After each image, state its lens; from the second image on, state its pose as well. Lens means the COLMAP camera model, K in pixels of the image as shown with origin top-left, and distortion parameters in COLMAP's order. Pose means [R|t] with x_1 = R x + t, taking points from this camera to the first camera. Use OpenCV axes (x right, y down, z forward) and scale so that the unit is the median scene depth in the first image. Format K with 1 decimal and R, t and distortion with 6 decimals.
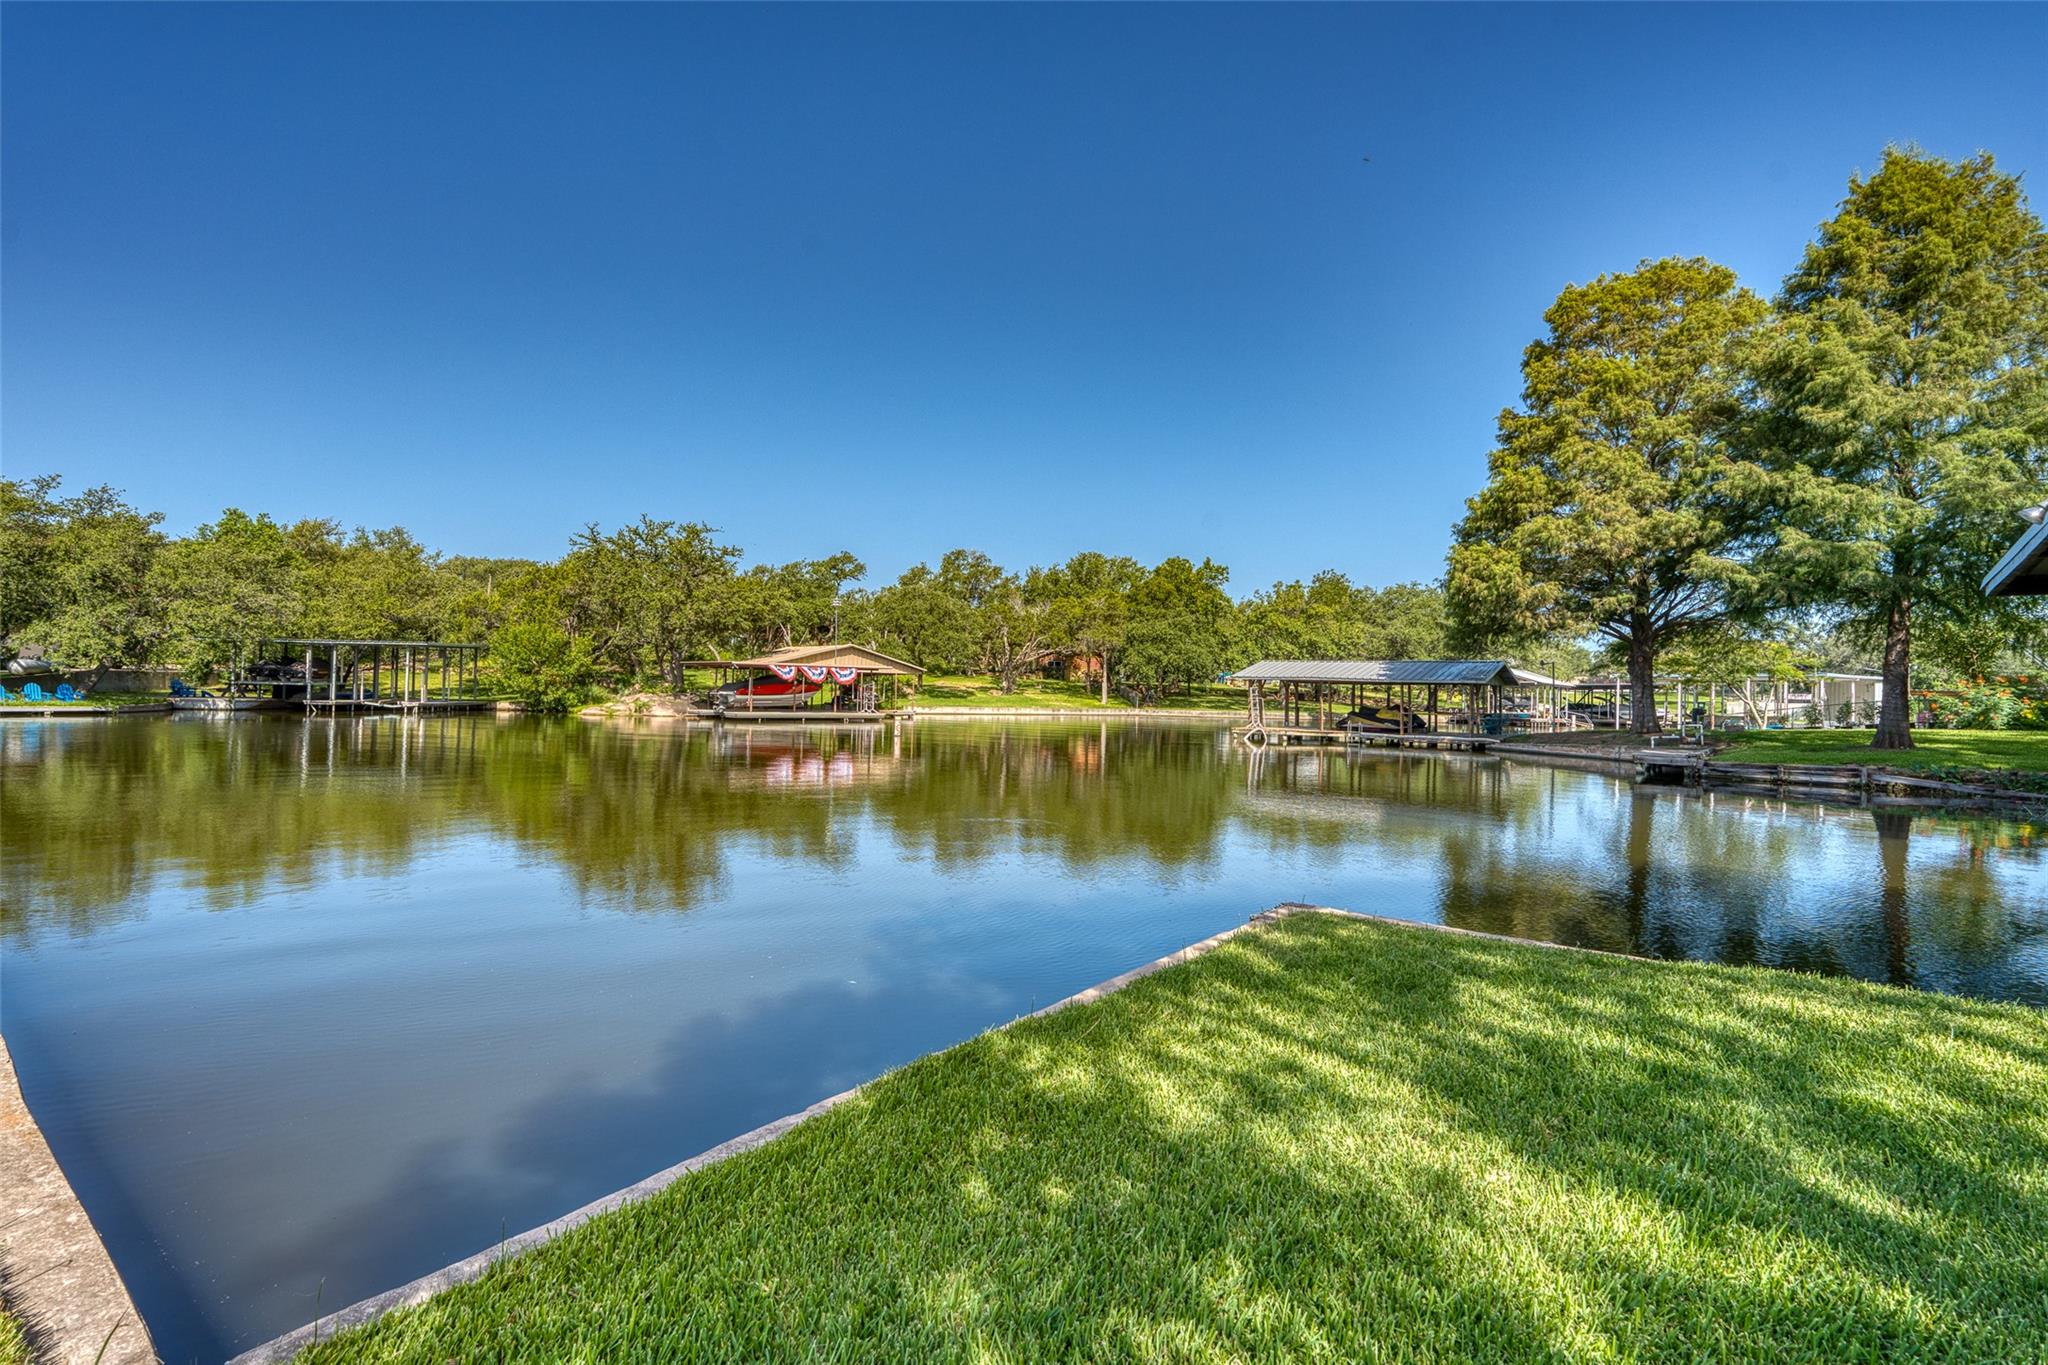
lens RADIAL K [[948.9, 0, 1022.1], [0, 948.9, 684.3], [0, 0, 1]] dist [0.003605, 0.000122]
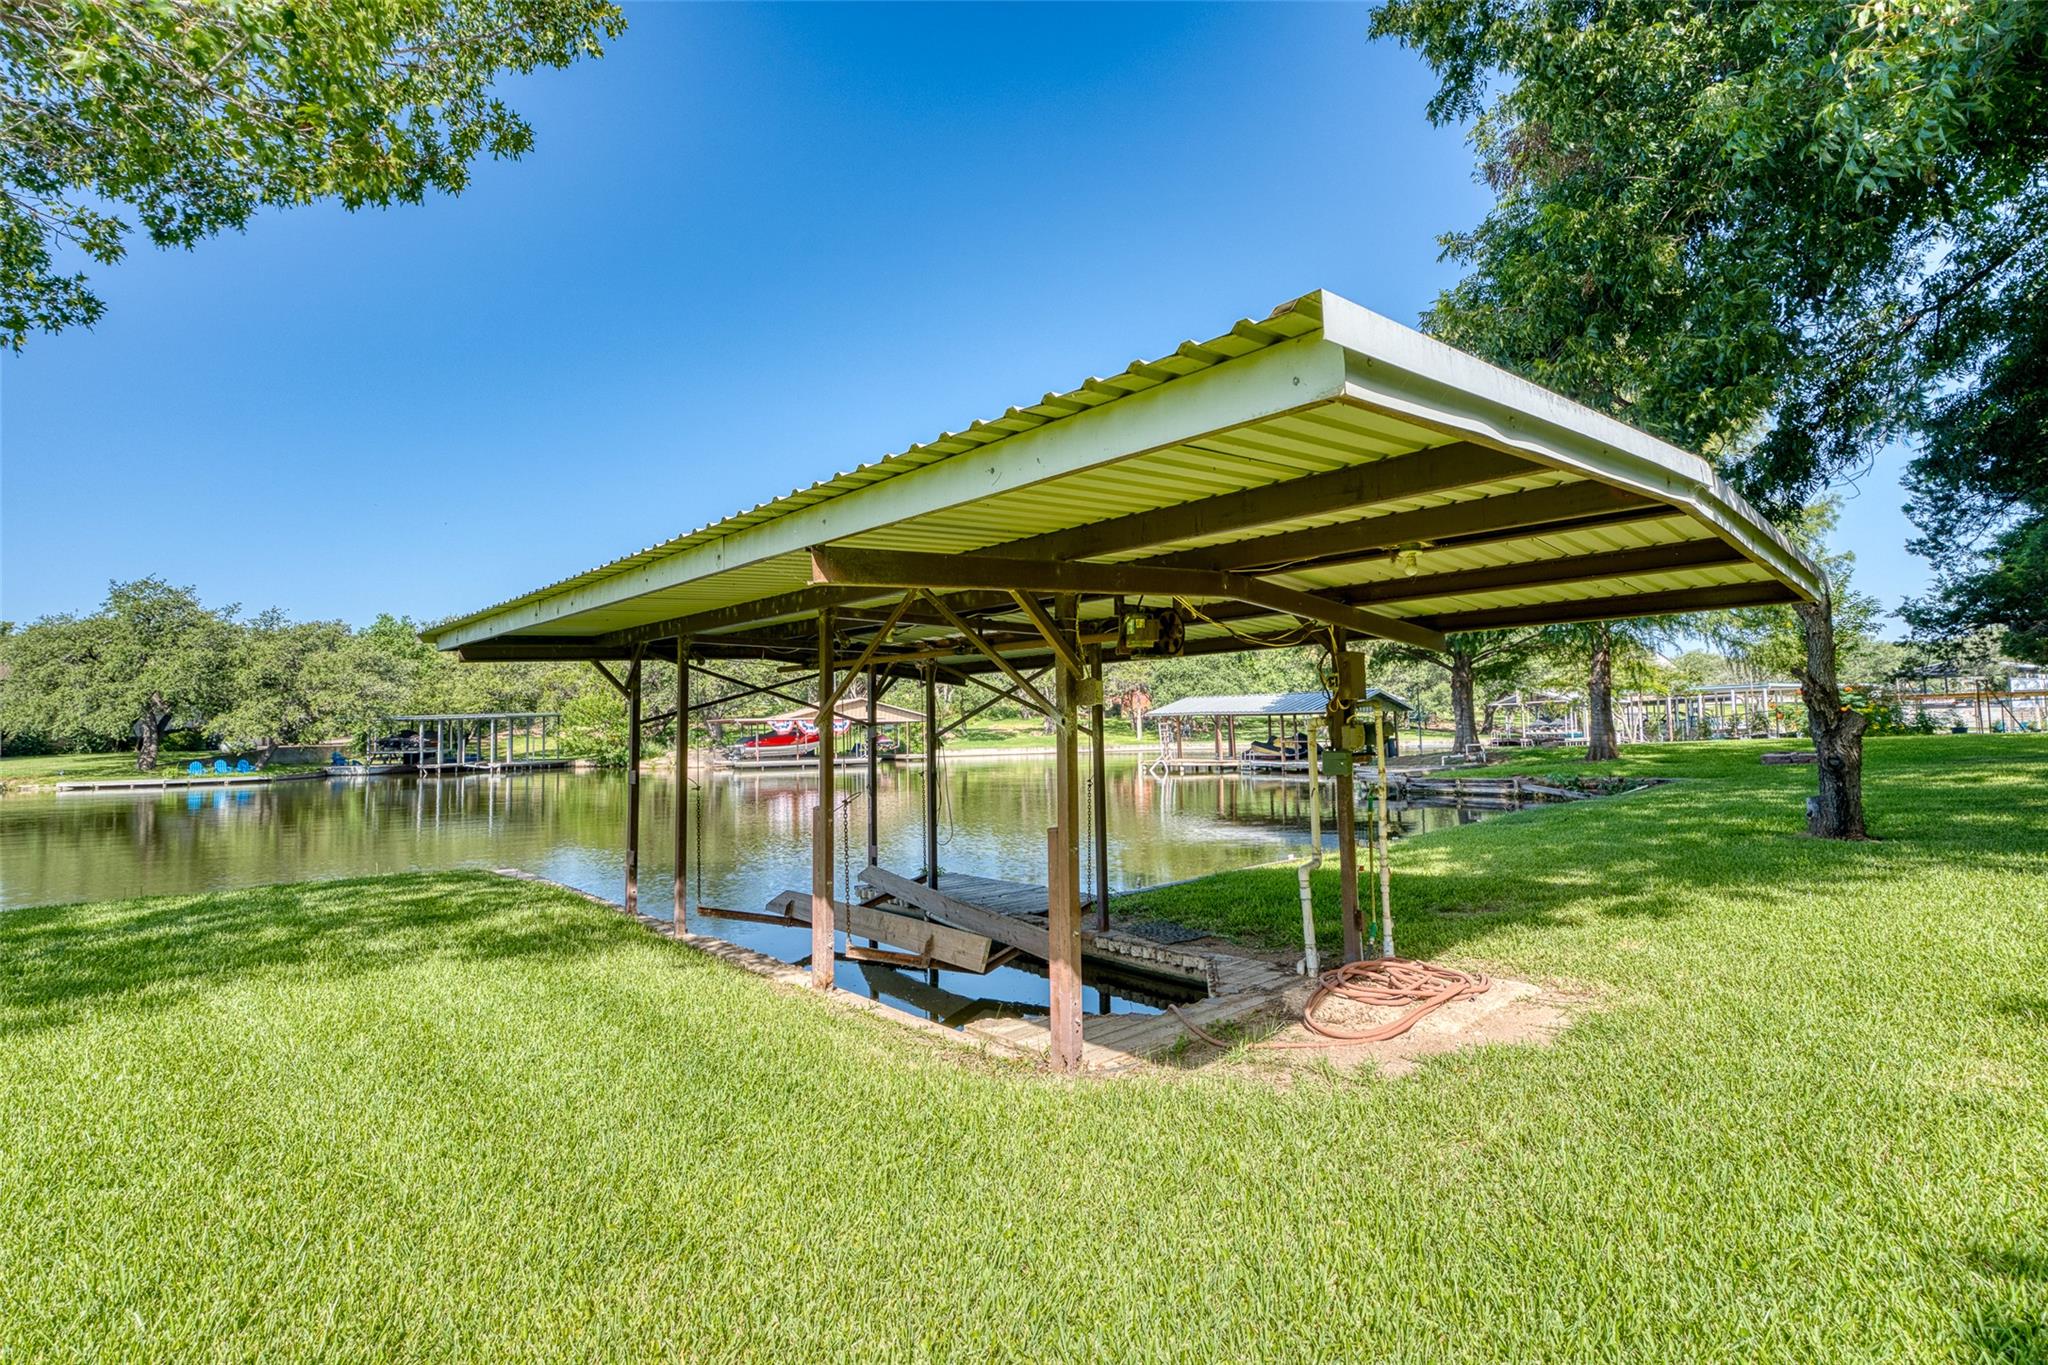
lens RADIAL K [[948.9, 0, 1025.9], [0, 948.9, 690.2], [0, 0, 1]] dist [0.003605, 0.000122]
pose [[0.985425, -0.048213, -0.163137, 0.250008], [0.042685, 0.998395, -0.037227, -0.000781], [0.164670, 0.029721, 0.985901, -0.113356]]
